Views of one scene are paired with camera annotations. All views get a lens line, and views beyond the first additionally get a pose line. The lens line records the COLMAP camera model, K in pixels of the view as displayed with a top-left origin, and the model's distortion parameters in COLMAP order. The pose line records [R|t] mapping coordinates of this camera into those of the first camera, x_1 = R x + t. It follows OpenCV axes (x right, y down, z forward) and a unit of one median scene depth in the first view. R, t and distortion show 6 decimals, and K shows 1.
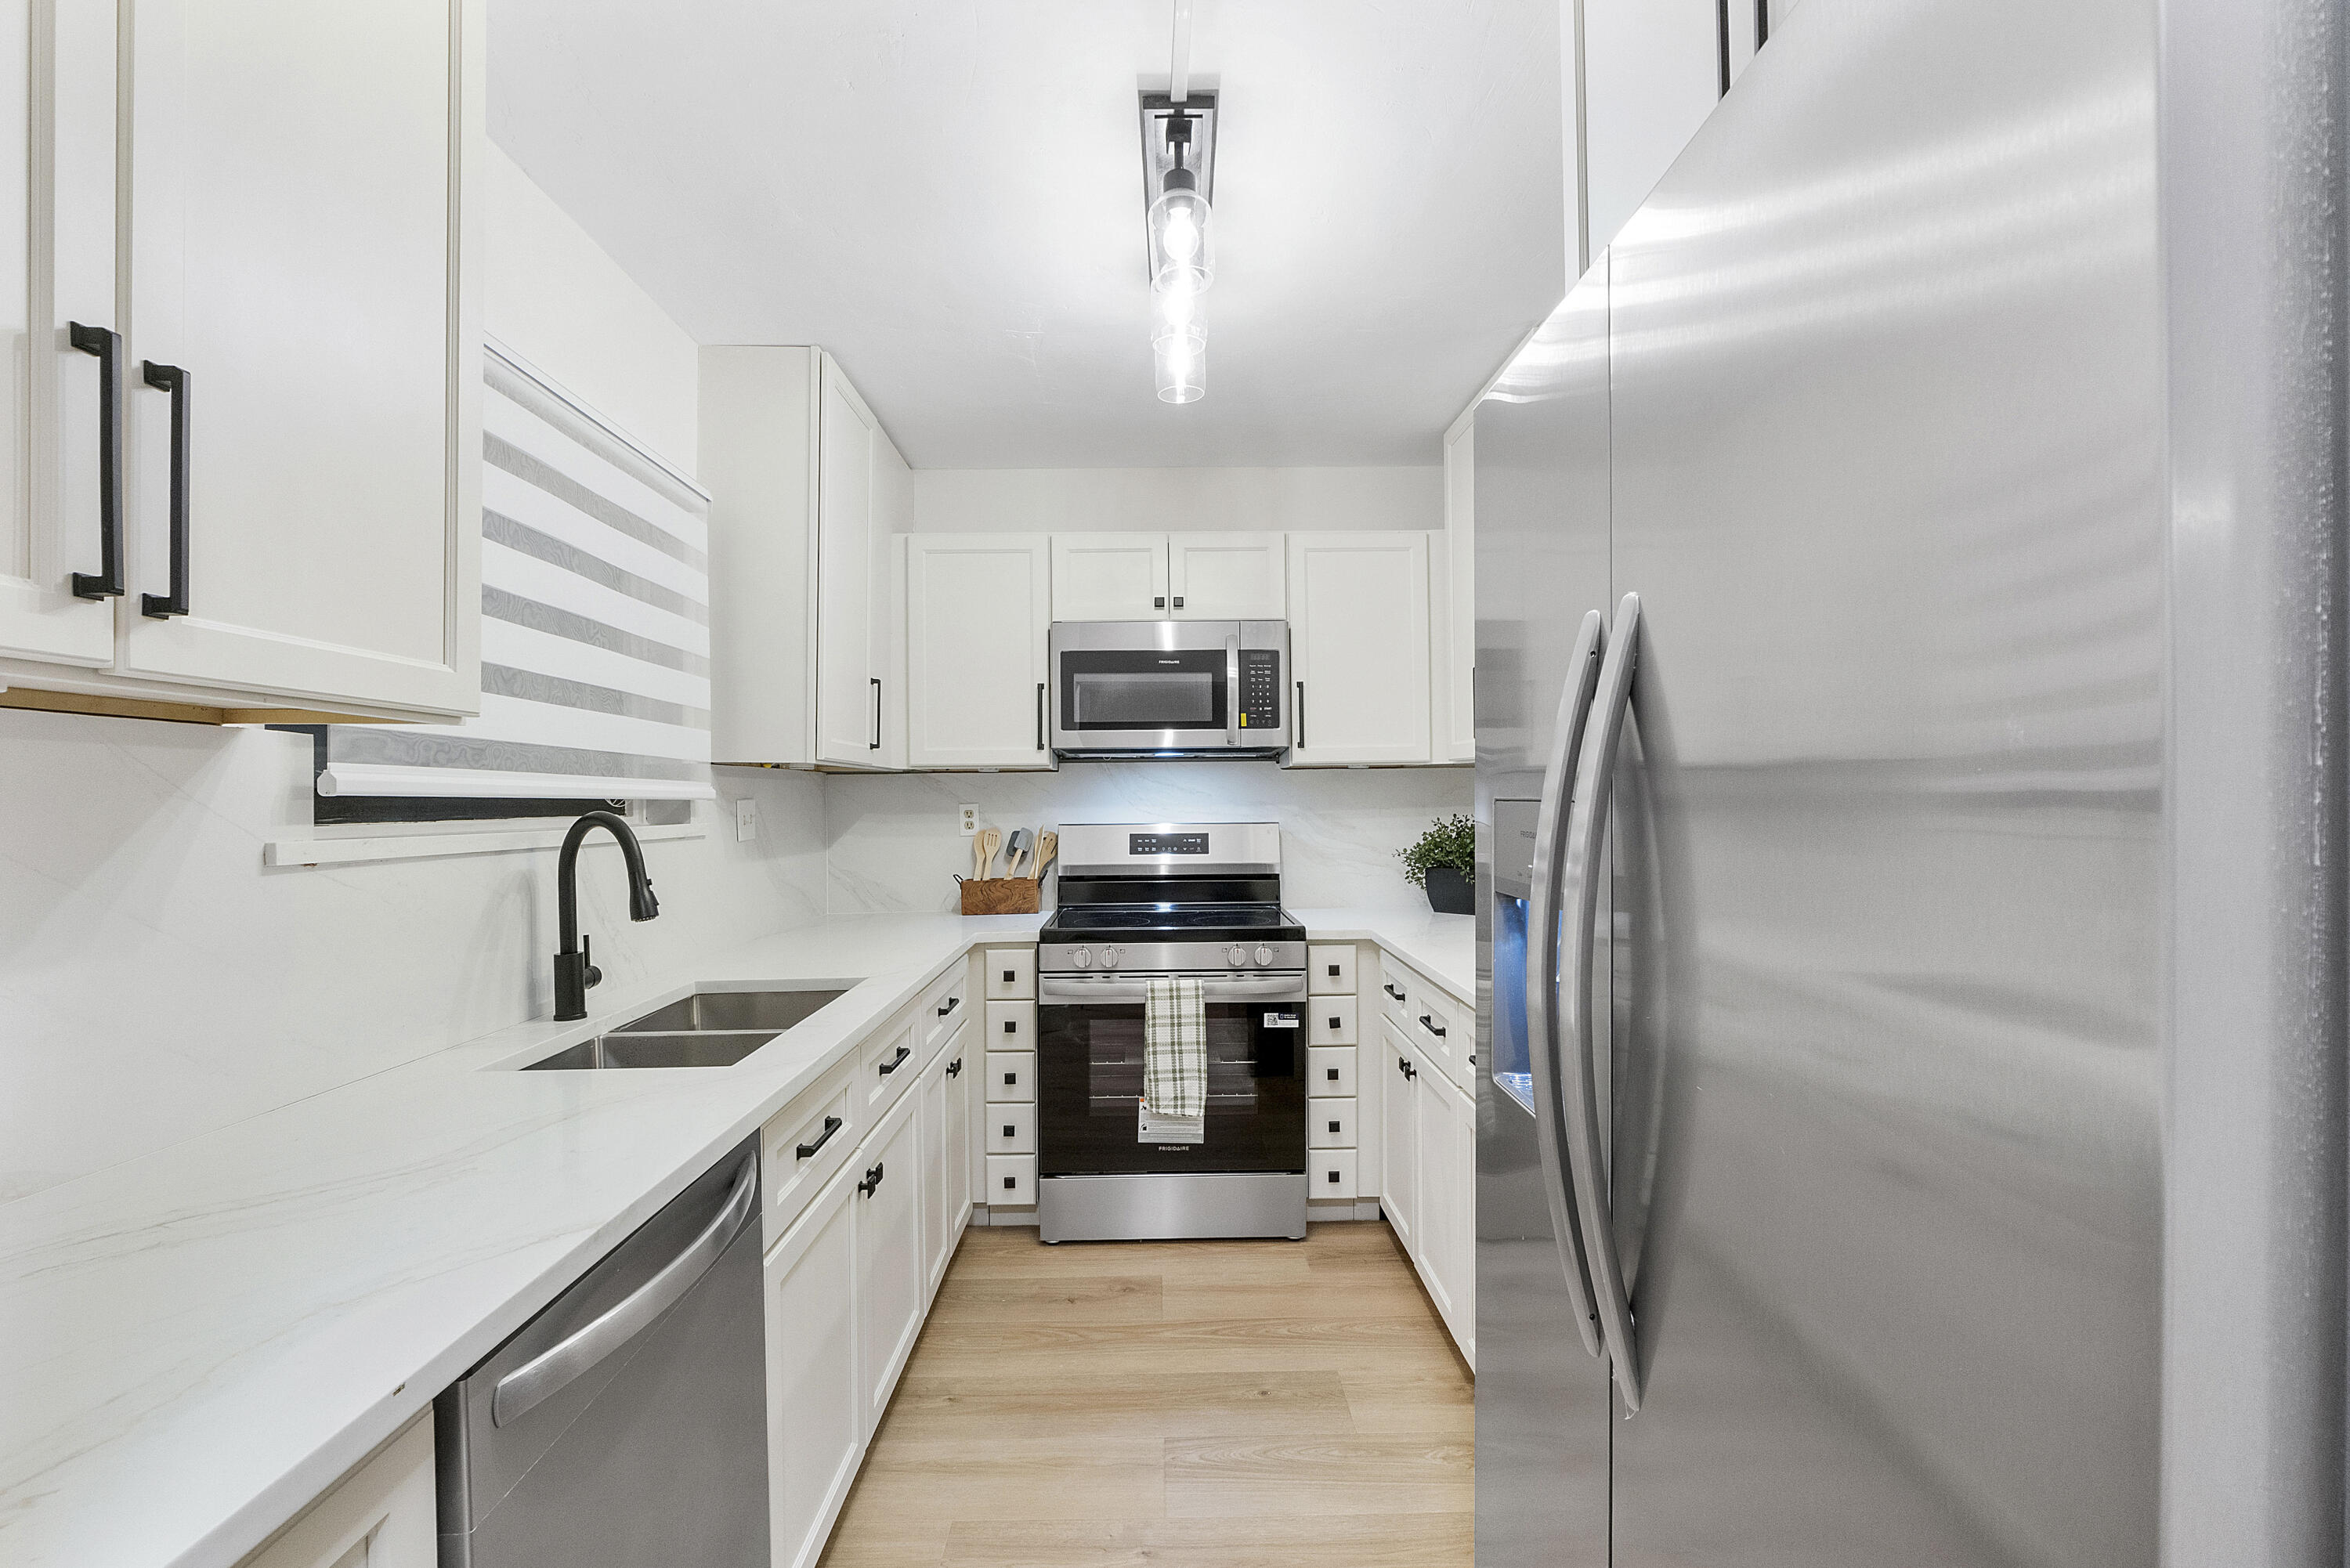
lens RADIAL K [[984.4, 0, 1174.1], [0, 984.4, 783.1], [0, 0, 1]] dist [-0.009759, -0.000620]
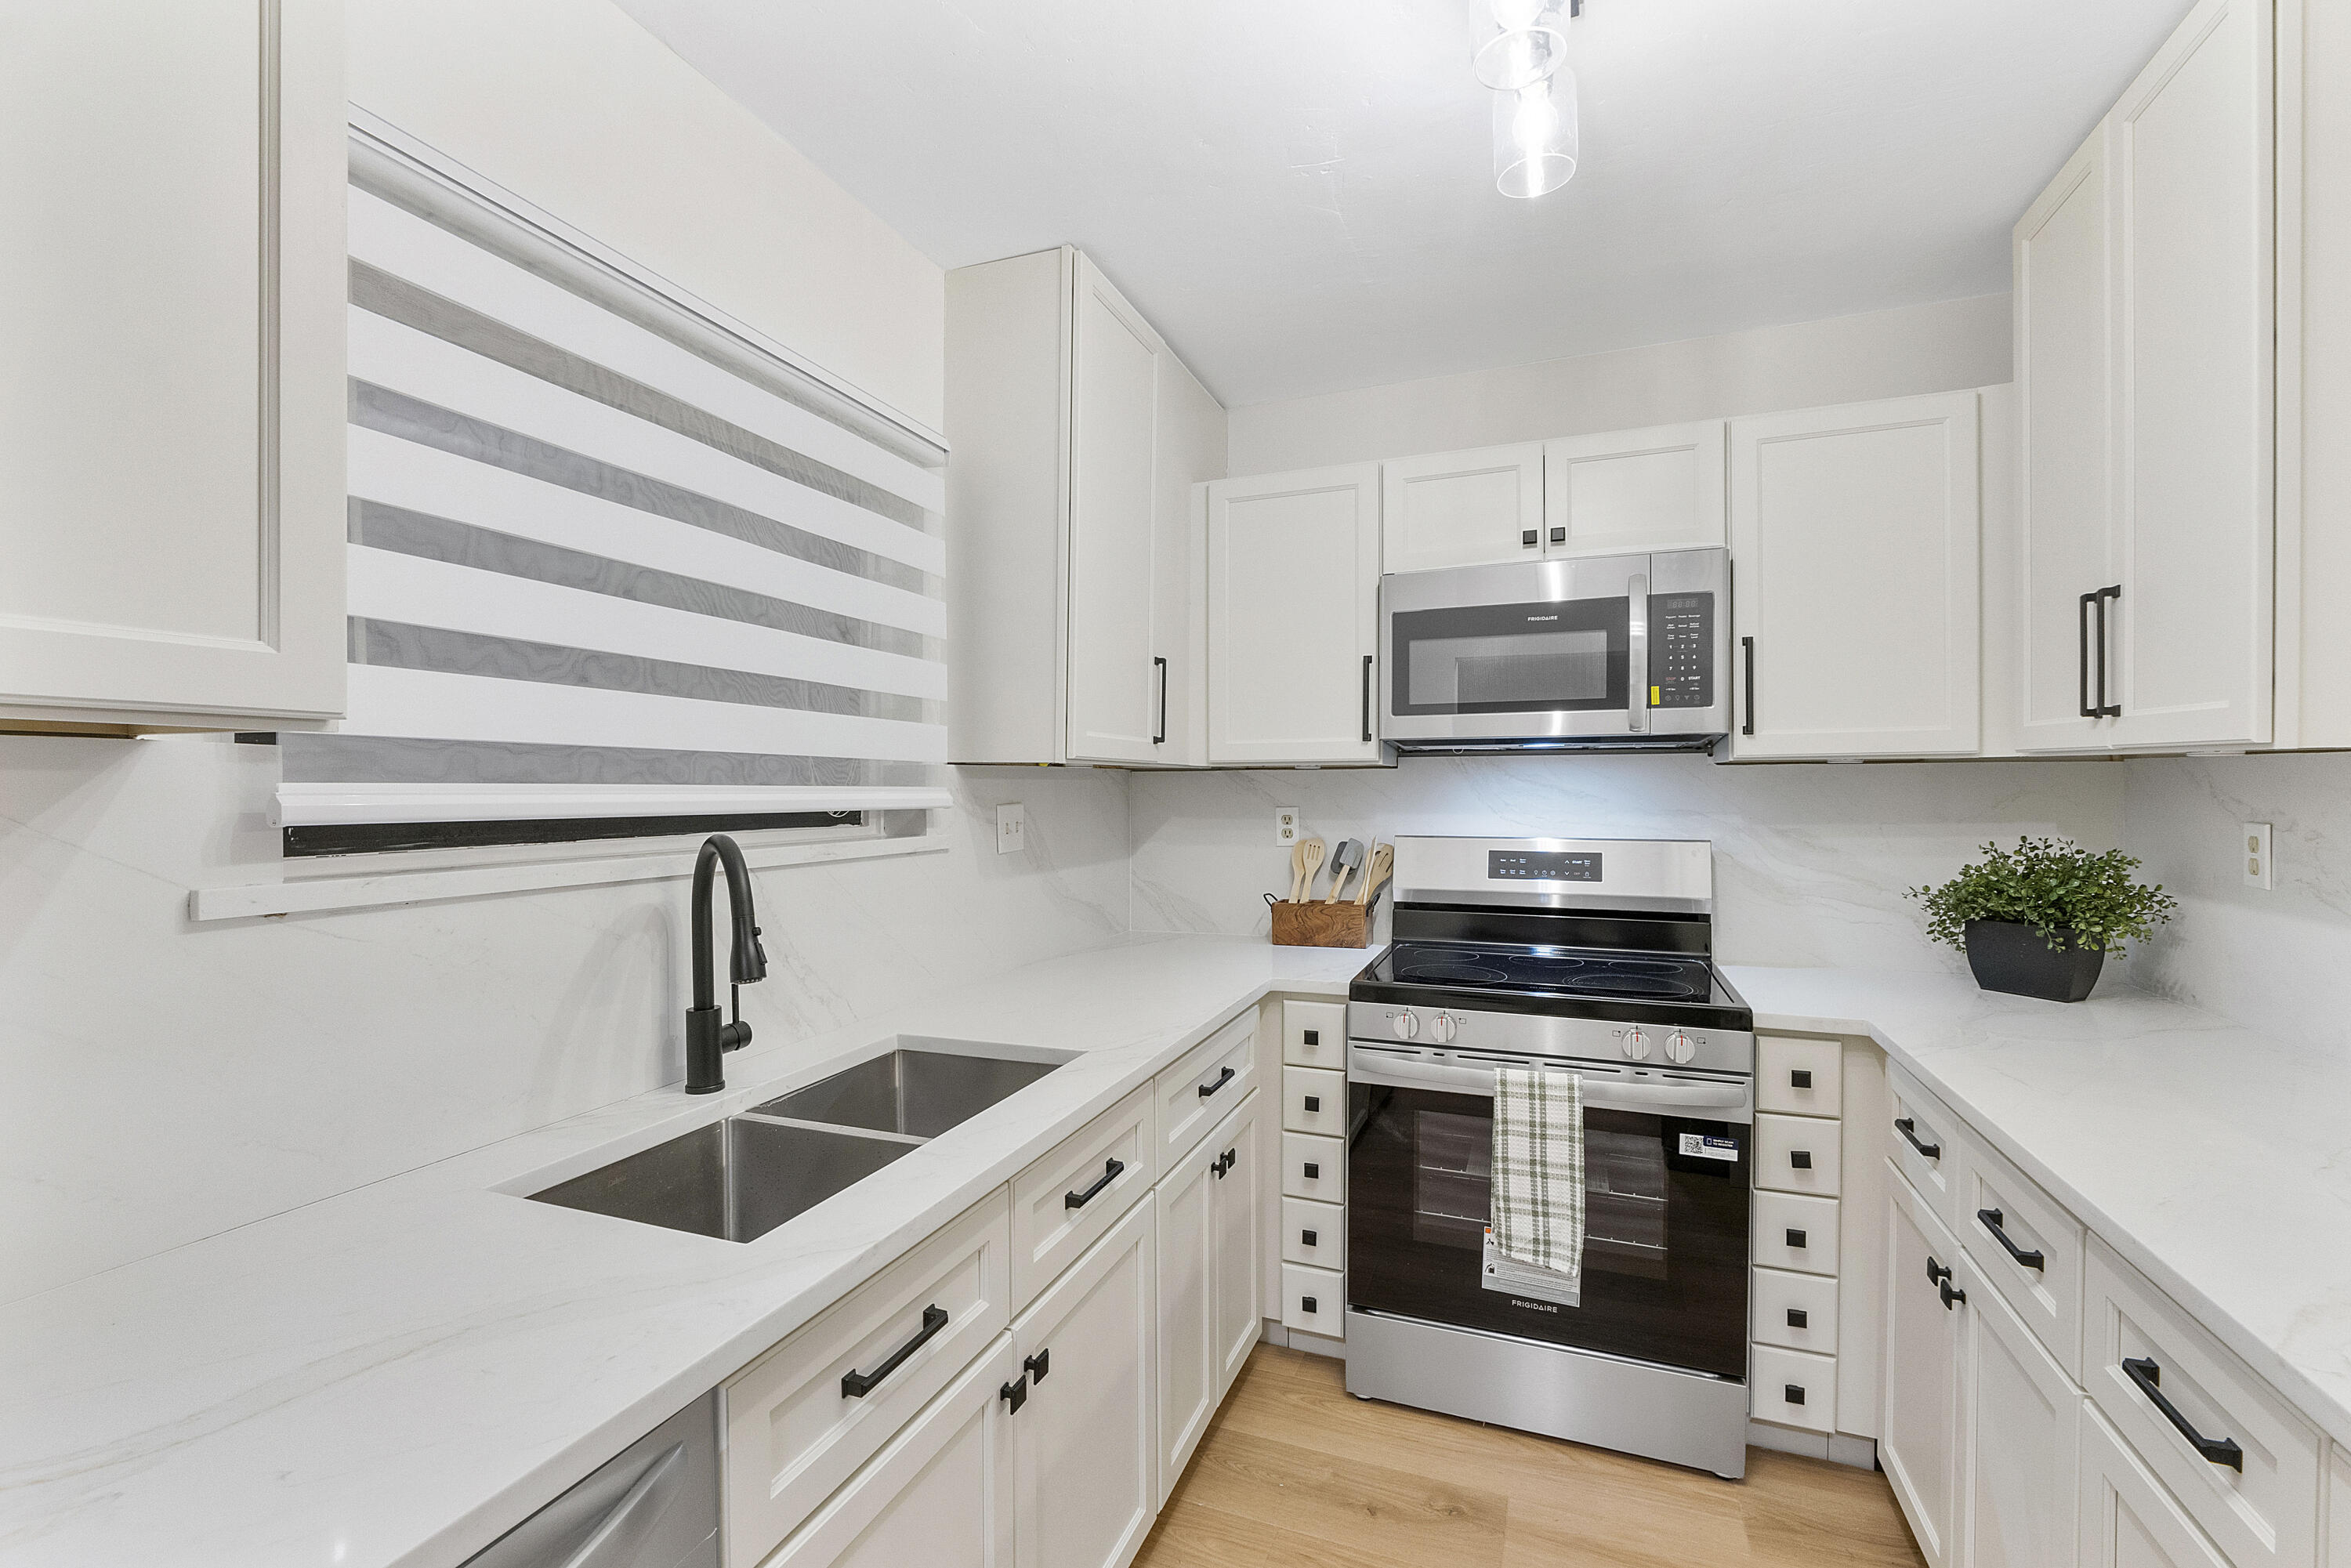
lens RADIAL K [[984.9, 0, 1184.4], [0, 984.9, 792.0], [0, 0, 1]] dist [-0.009759, -0.000620]
pose [[0.923818, 0.008474, -0.382737, 0.033950], [0.000751, 0.999713, 0.023948, -0.014572], [0.382830, -0.022412, 0.923547, 0.260842]]
